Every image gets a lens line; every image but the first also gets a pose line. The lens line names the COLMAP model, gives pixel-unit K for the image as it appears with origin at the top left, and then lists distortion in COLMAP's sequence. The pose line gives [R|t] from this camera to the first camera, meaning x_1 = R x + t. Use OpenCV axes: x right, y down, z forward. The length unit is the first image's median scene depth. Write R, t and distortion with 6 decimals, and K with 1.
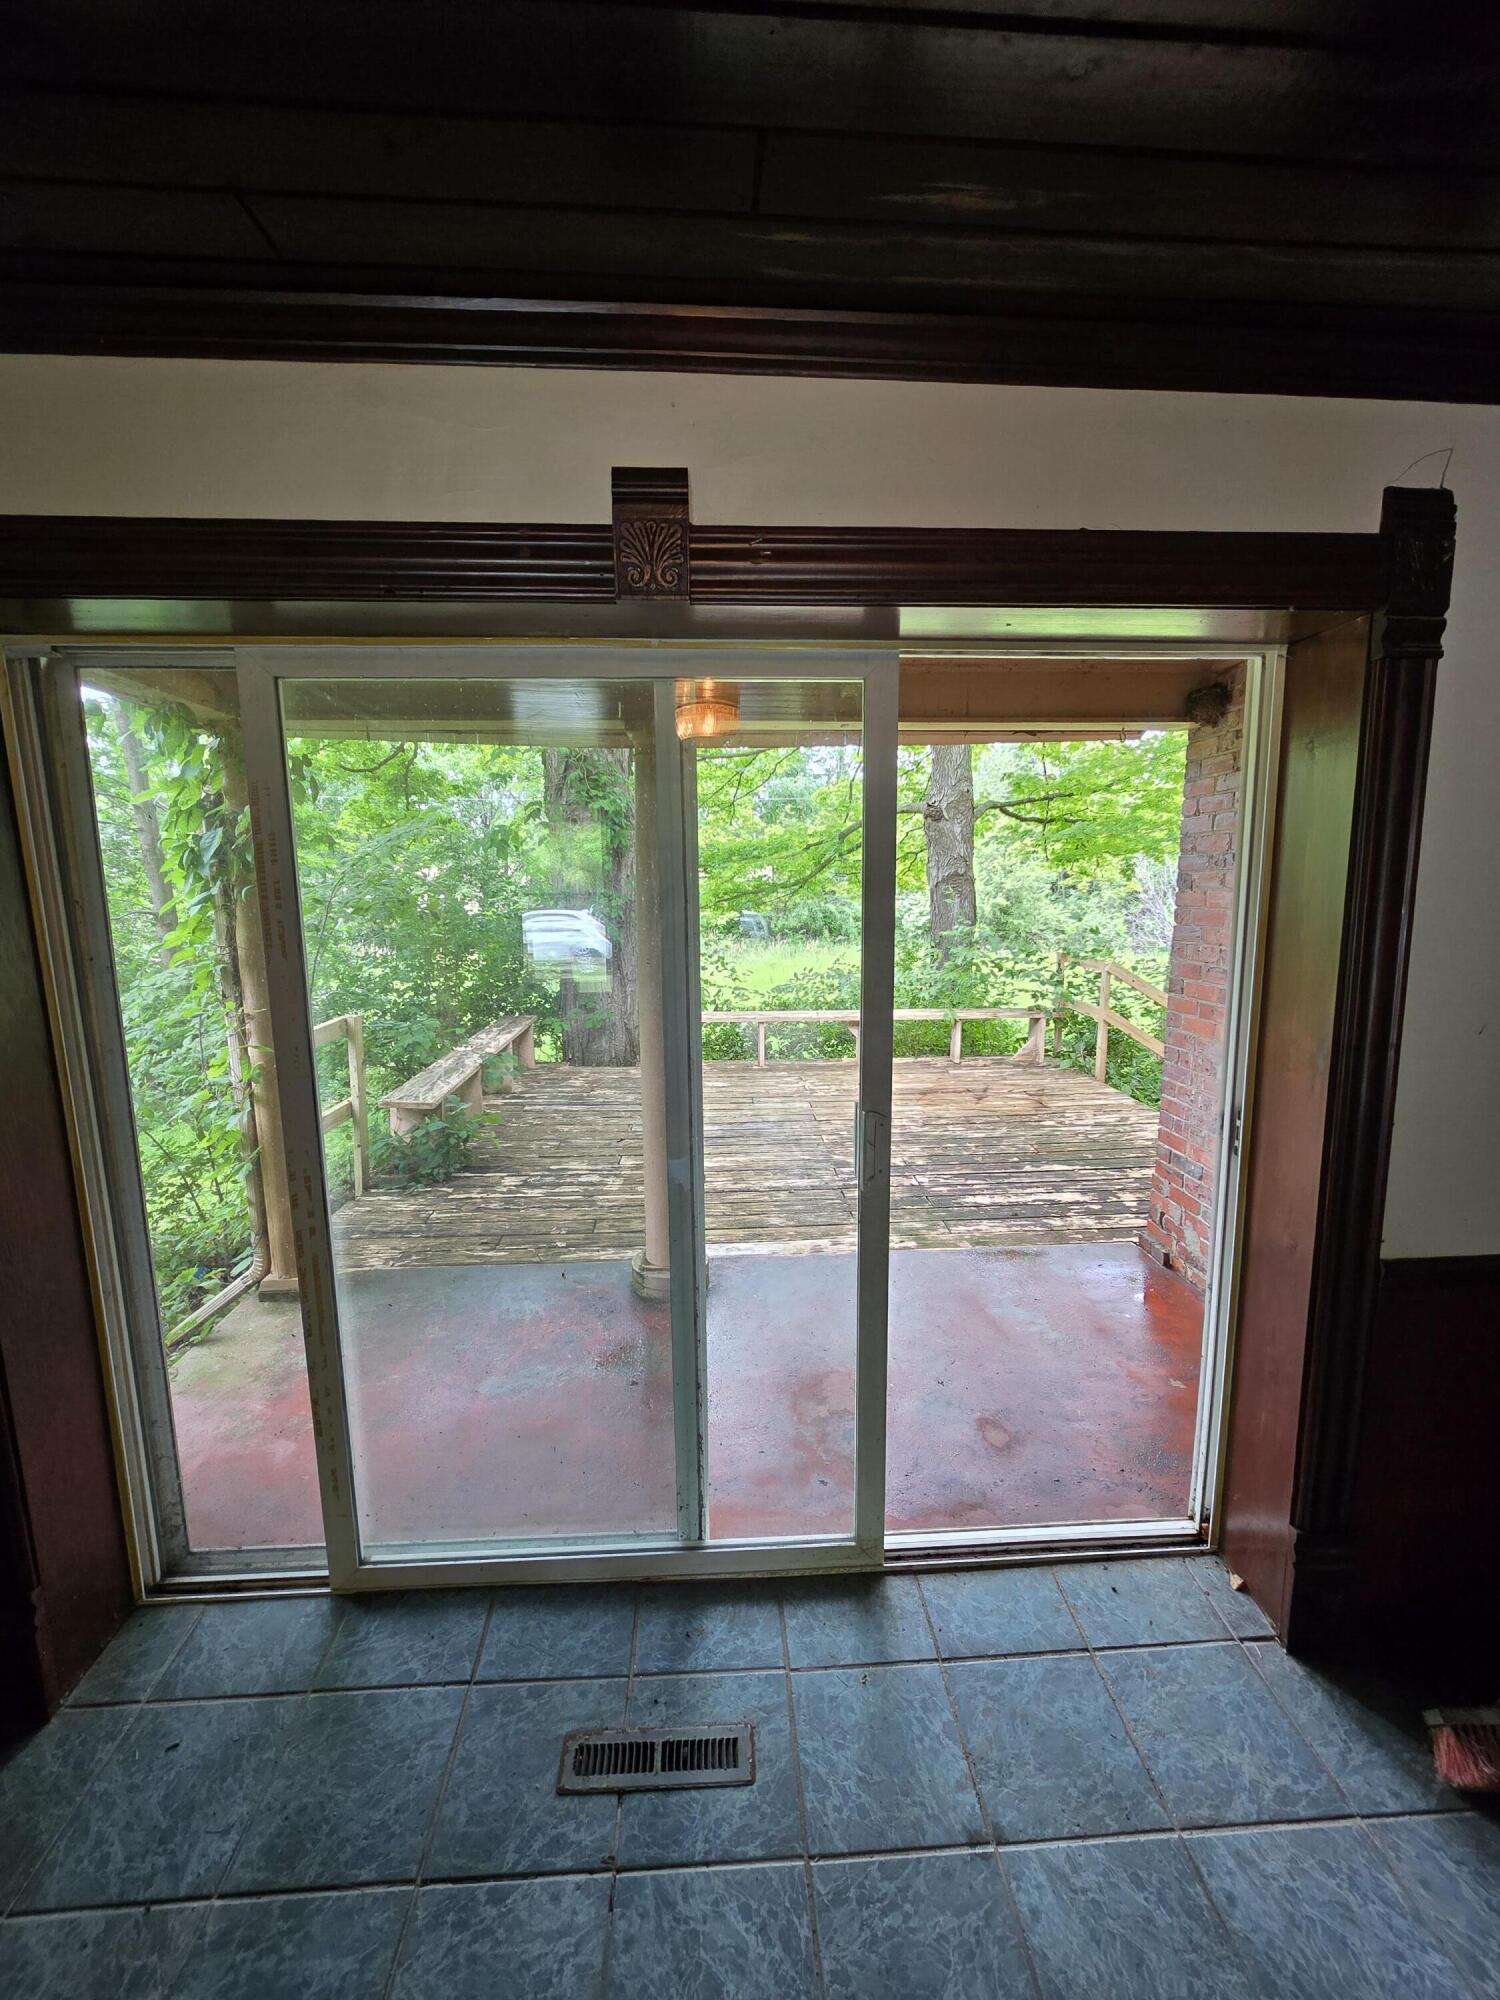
lens RADIAL K [[809.5, 0, 750.0], [0, 809.5, 1000.0], [0, 0, 1]] dist [-0.003247, 0.002161]
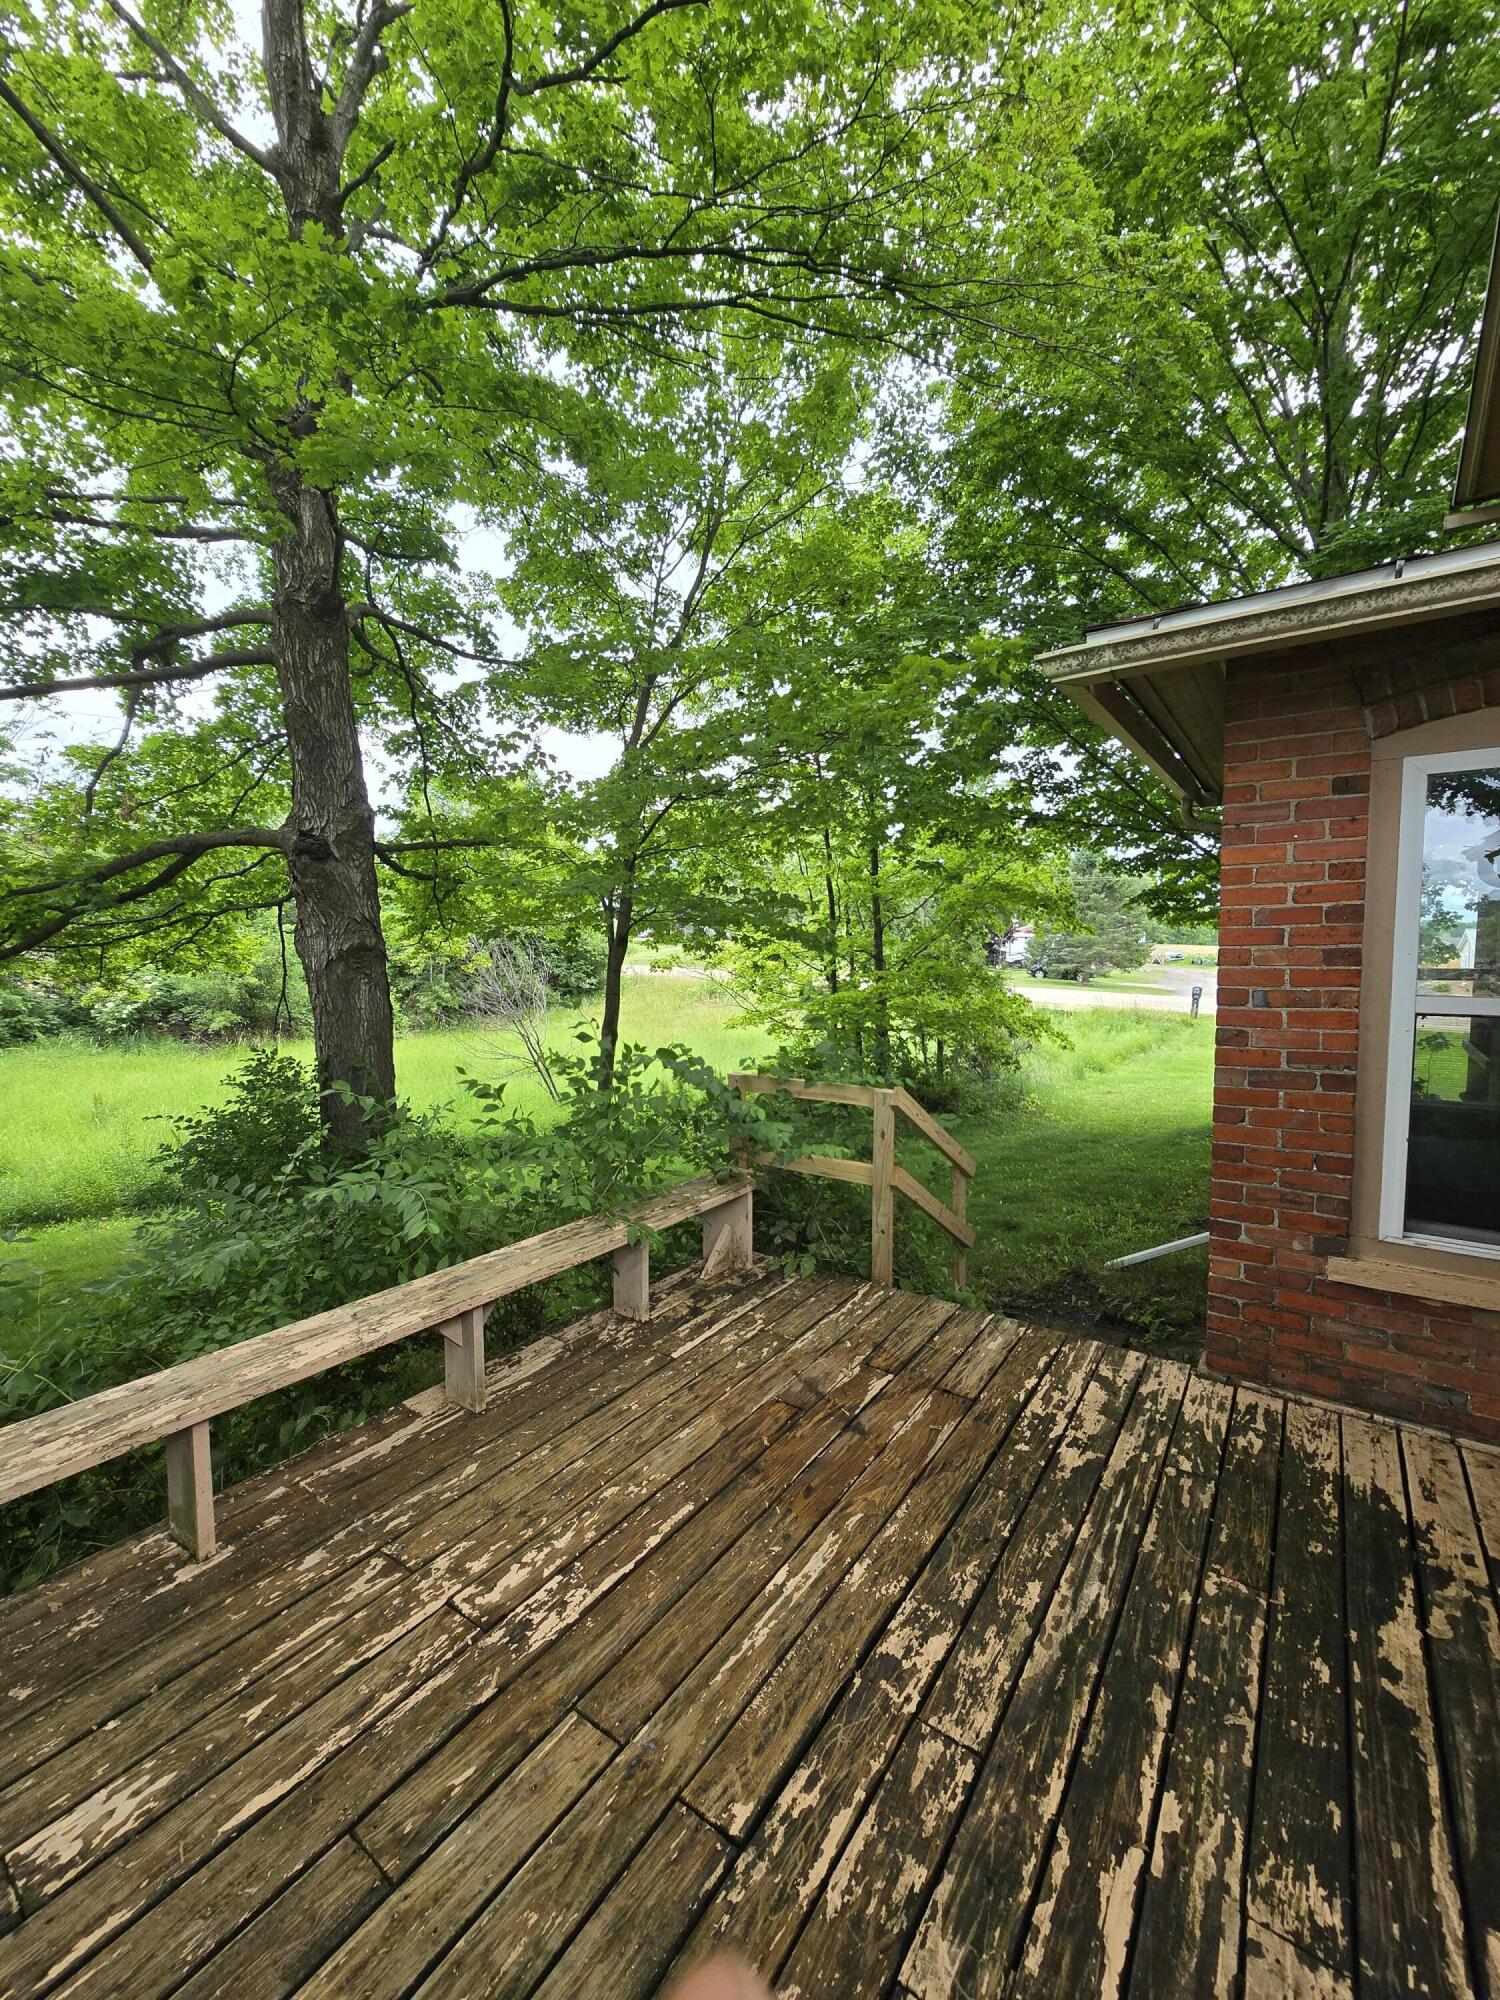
lens RADIAL K [[810.9, 0, 737.0], [0, 810.9, 999.1], [0, 0, 1]] dist [-0.000640, 0.000795]
pose [[0.627303, -0.047863, 0.777303, -0.134287], [0.122520, 0.991746, -0.037809, -0.138914], [-0.769077, 0.118953, 0.627989, 0.898940]]
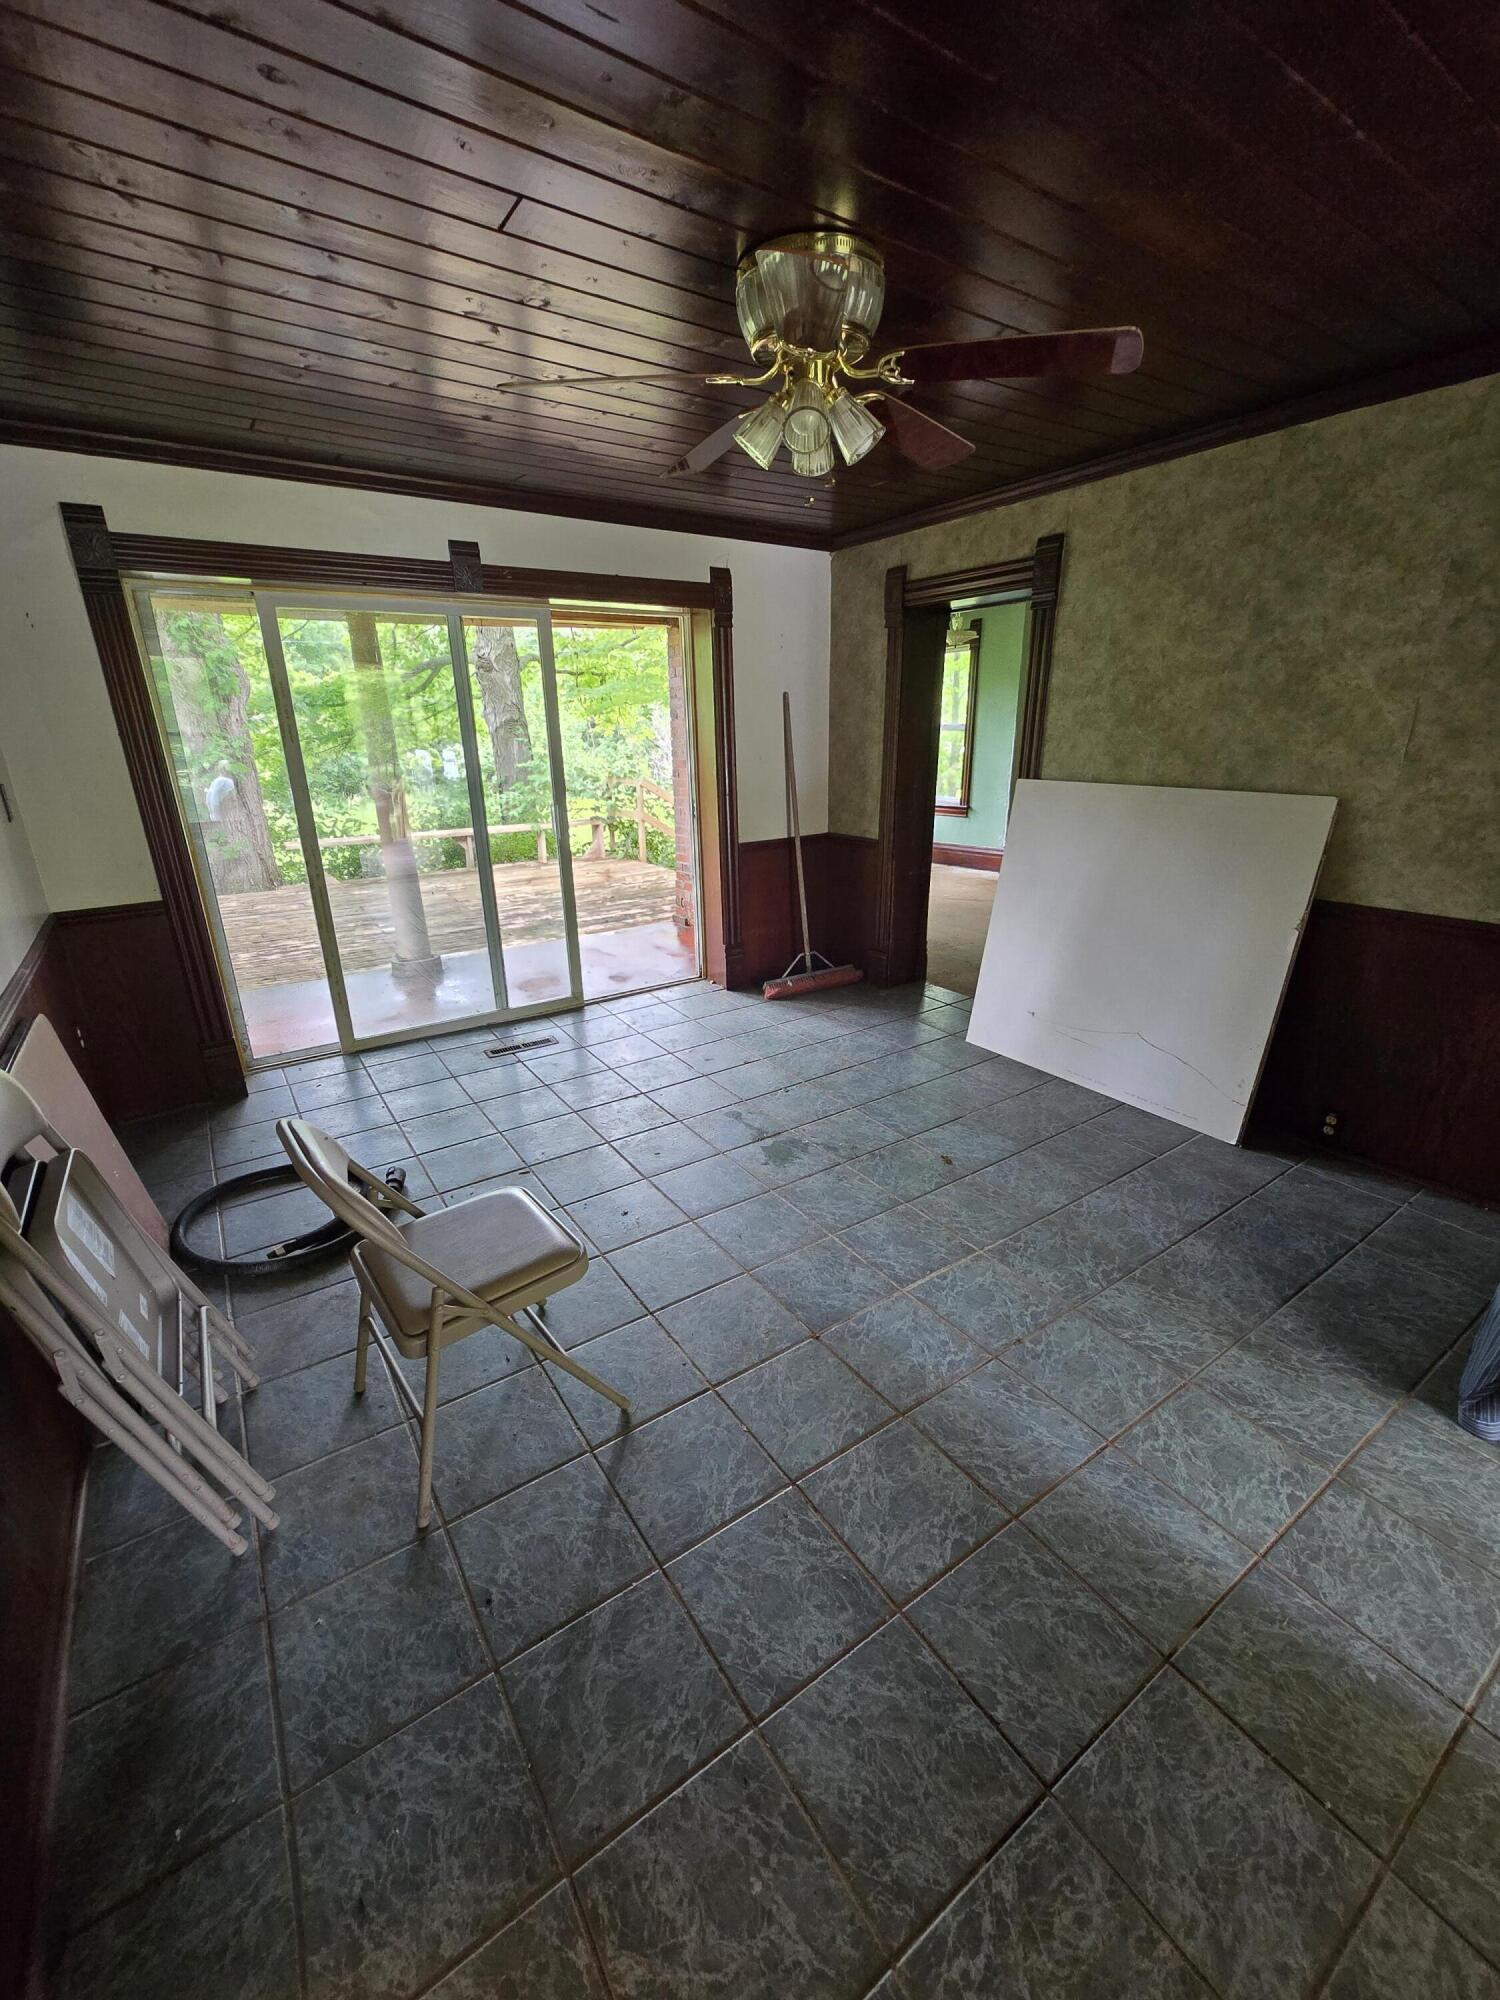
lens RADIAL K [[809.9, 0, 738.6], [0, 809.9, 996.6], [0, 0, 1]] dist [-0.003306, 0.003174]
pose [[0.857731, -0.171180, 0.484763, -0.206691], [0.087855, 0.977873, 0.189859, 0.087939], [-0.506536, -0.120259, 0.853791, -0.441720]]
